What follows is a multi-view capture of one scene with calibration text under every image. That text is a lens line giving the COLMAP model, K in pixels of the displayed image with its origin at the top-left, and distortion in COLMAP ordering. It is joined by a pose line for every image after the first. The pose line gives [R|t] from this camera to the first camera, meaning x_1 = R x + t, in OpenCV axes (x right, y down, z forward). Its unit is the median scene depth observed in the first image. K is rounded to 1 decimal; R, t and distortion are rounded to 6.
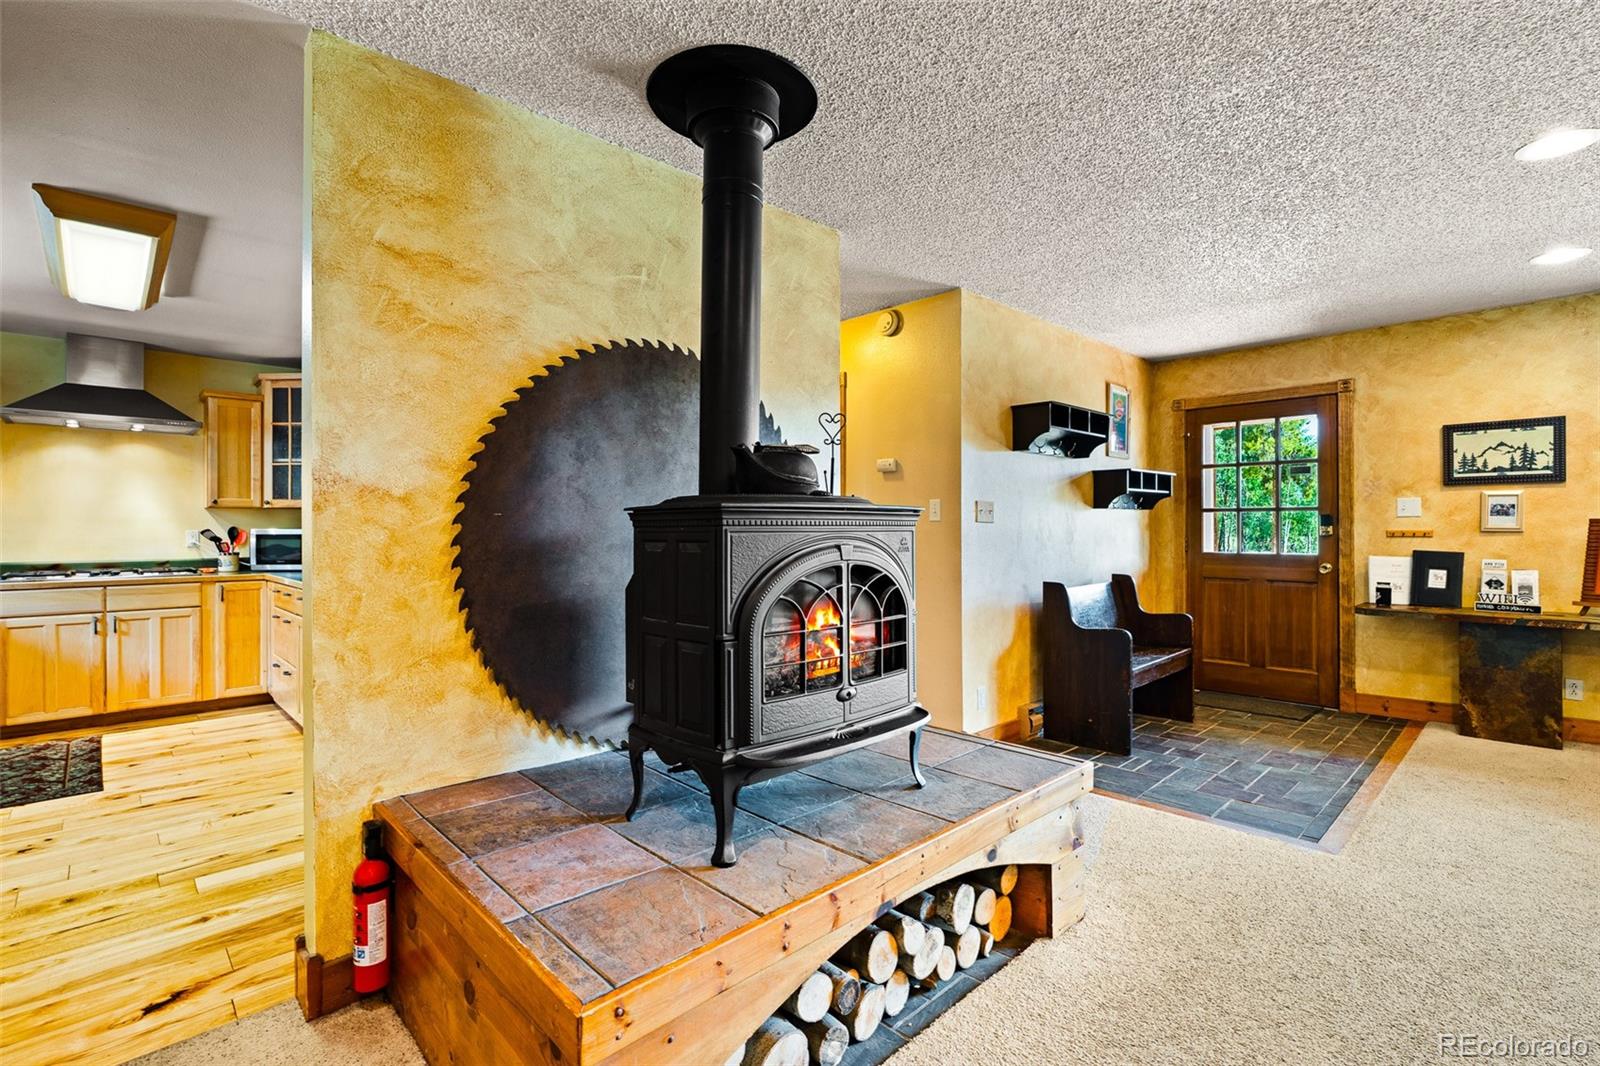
lens RADIAL K [[732.4, 0, 803.4], [0, 732.4, 528.6], [0, 0, 1]] dist [-0.011648, 0.004381]
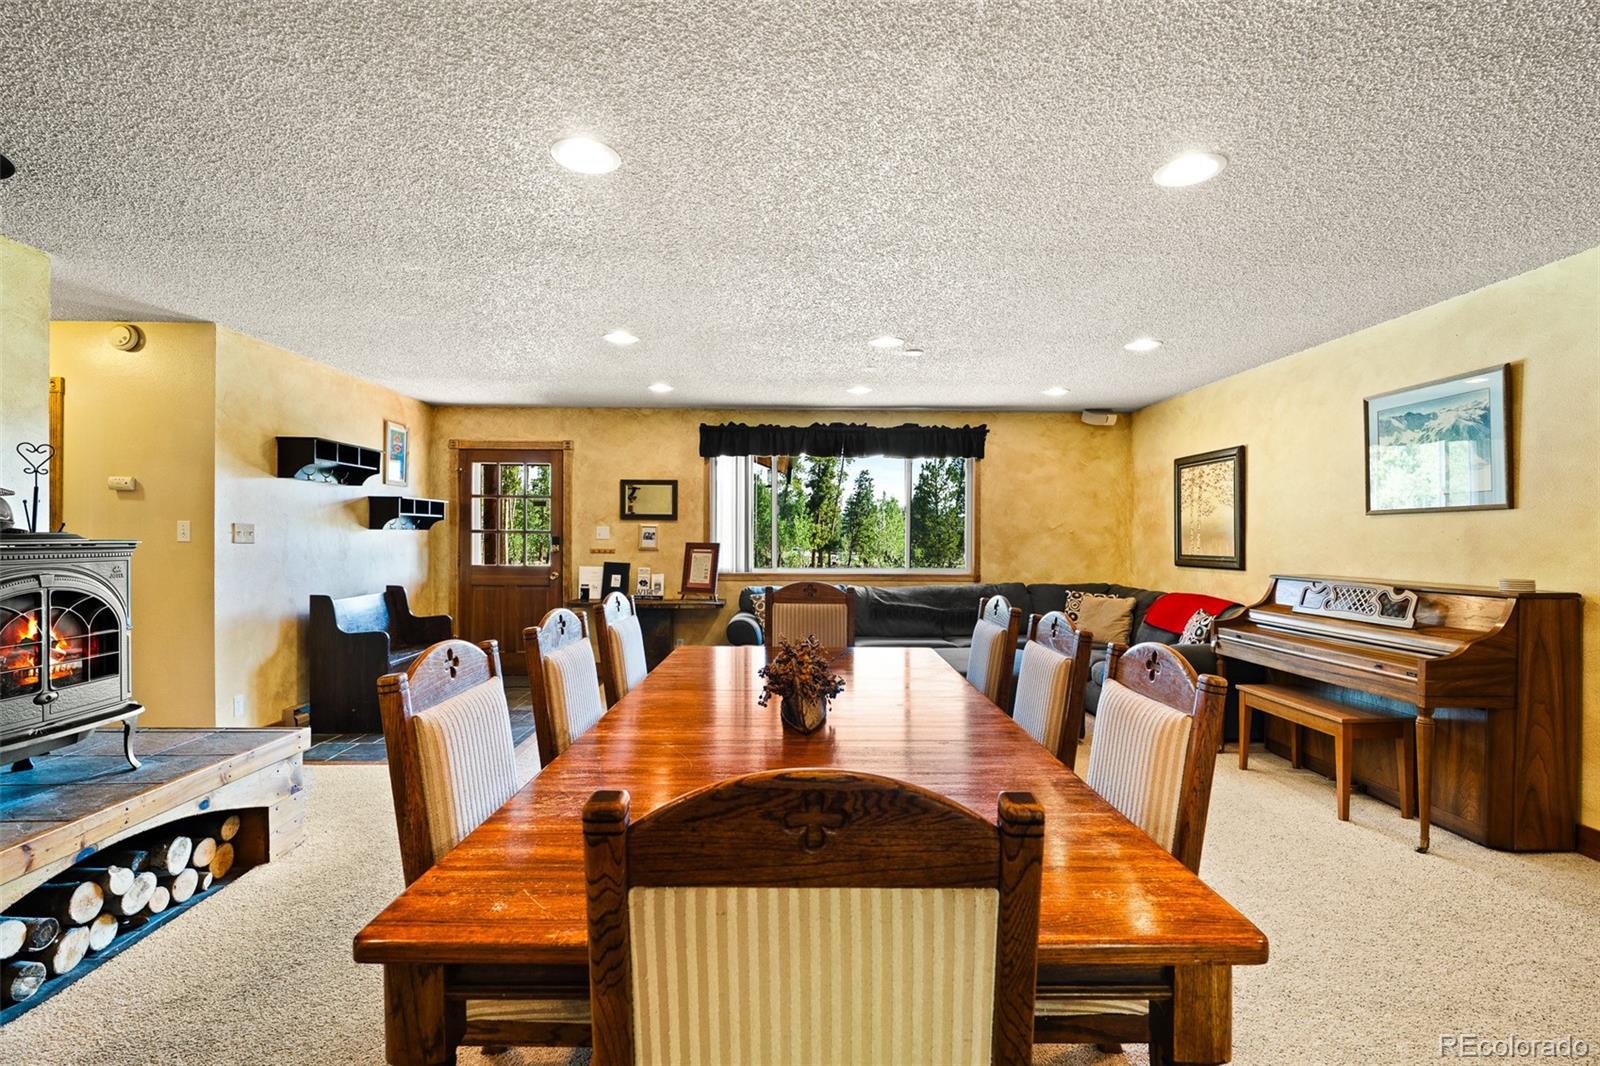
lens RADIAL K [[732.4, 0, 801.9], [0, 732.4, 543.7], [0, 0, 1]] dist [-0.011648, 0.004381]
pose [[0.669379, 0.002913, 0.742915, 0.000885], [-0.010062, 0.999936, 0.005146, -0.019974], [-0.742853, -0.010920, 0.669366, -0.306390]]
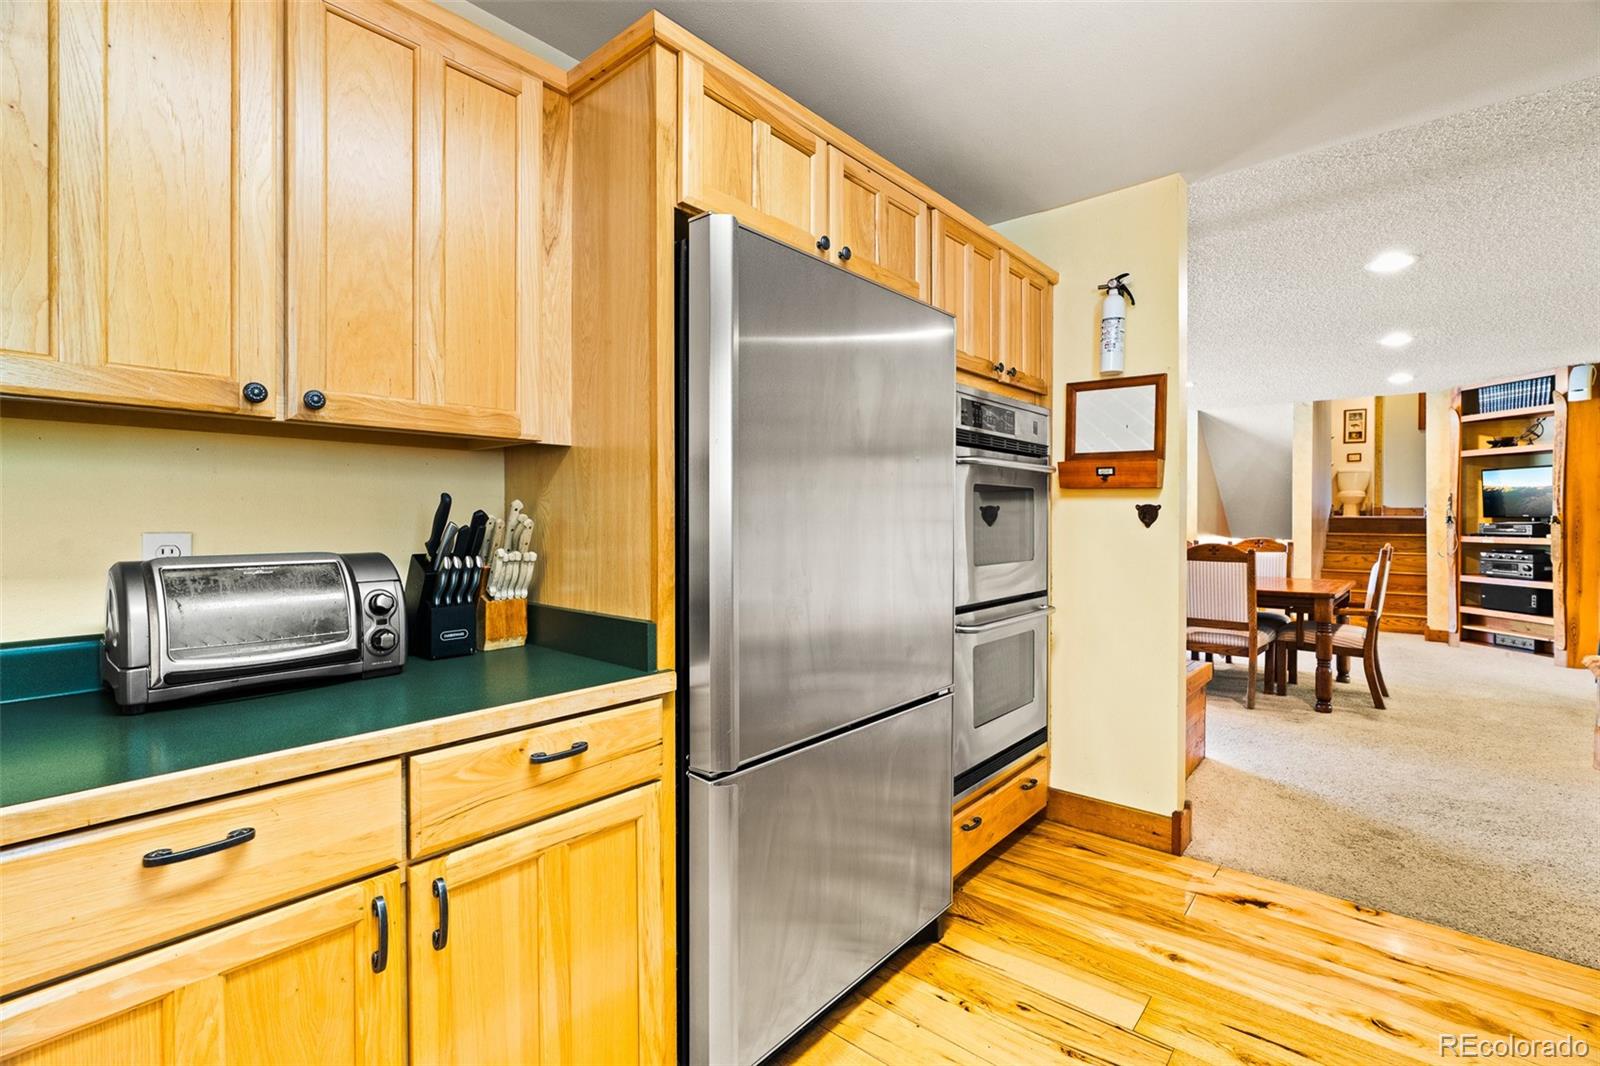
lens RADIAL K [[732.4, 0, 789.1], [0, 732.4, 518.8], [0, 0, 1]] dist [-0.011648, 0.004381]
pose [[-0.098423, 0.003680, 0.995138, -0.855144], [-0.000898, 0.999992, -0.003787, 0.001370], [-0.995144, -0.001266, -0.098419, 0.799616]]
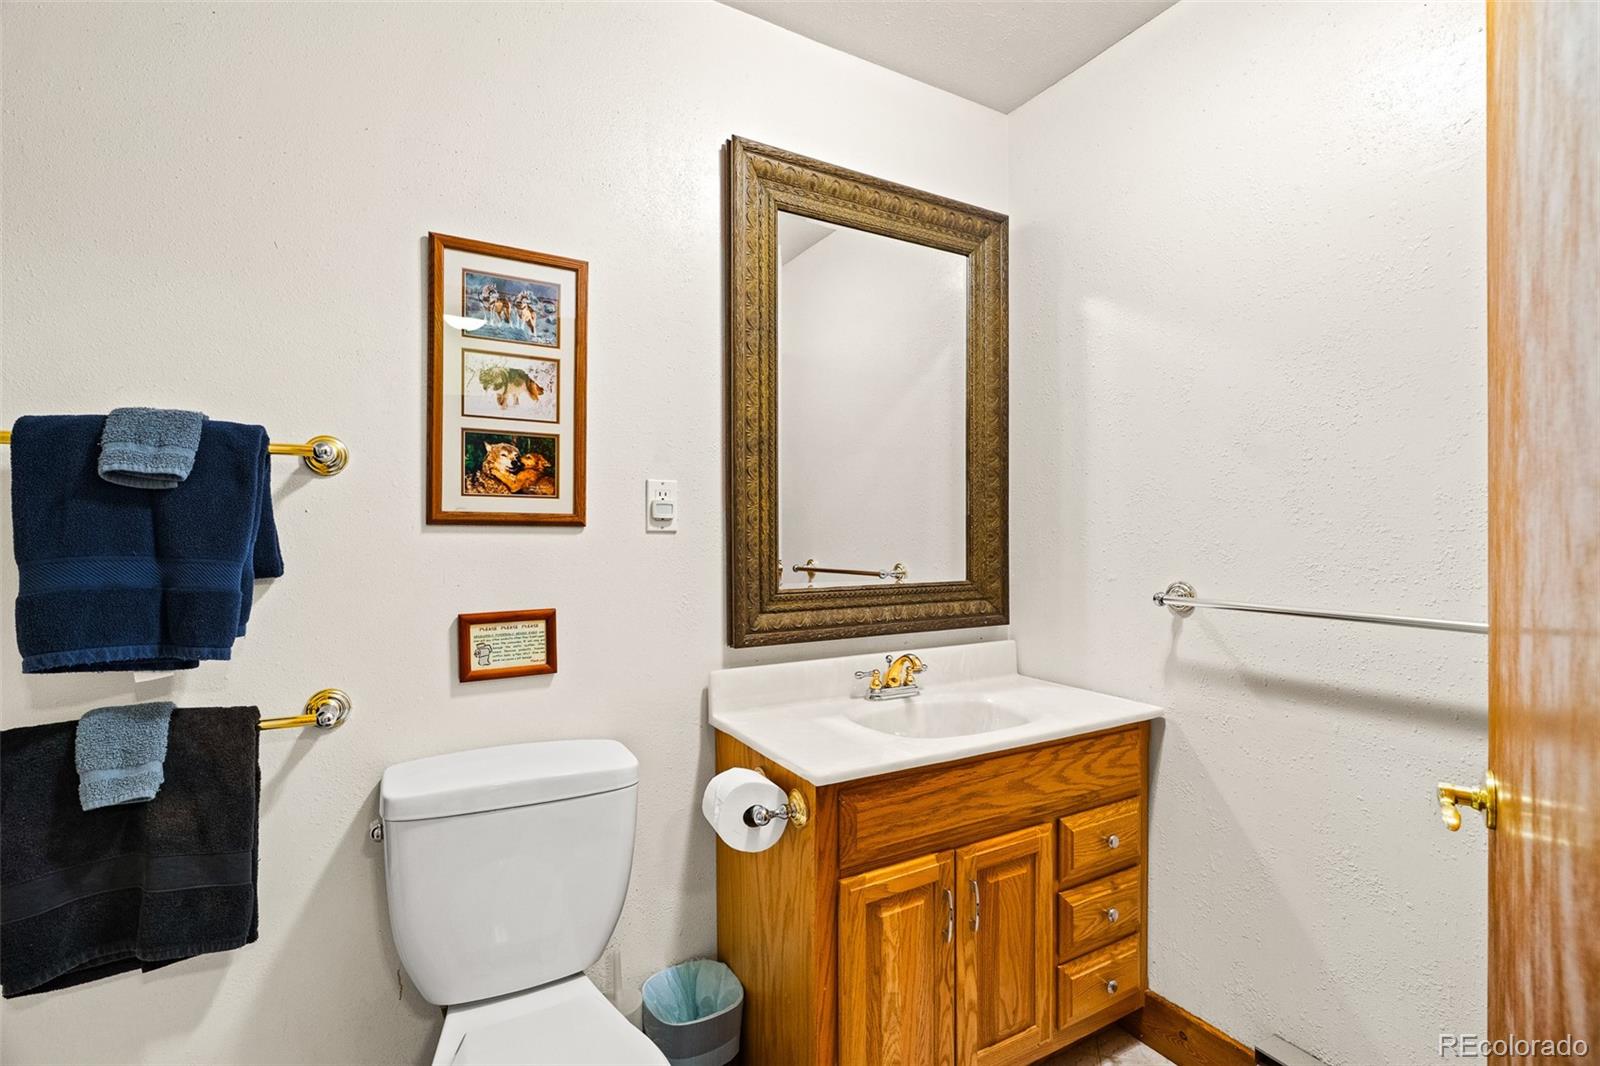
lens RADIAL K [[732.4, 0, 800.7], [0, 732.4, 538.4], [0, 0, 1]] dist [-0.011648, 0.004381]
pose [[-0.968827, 0.006349, 0.247656, 1.282710], [0.007007, 0.999974, 0.001775, -0.268892], [-0.247638, 0.003455, -0.968846, -1.145688]]
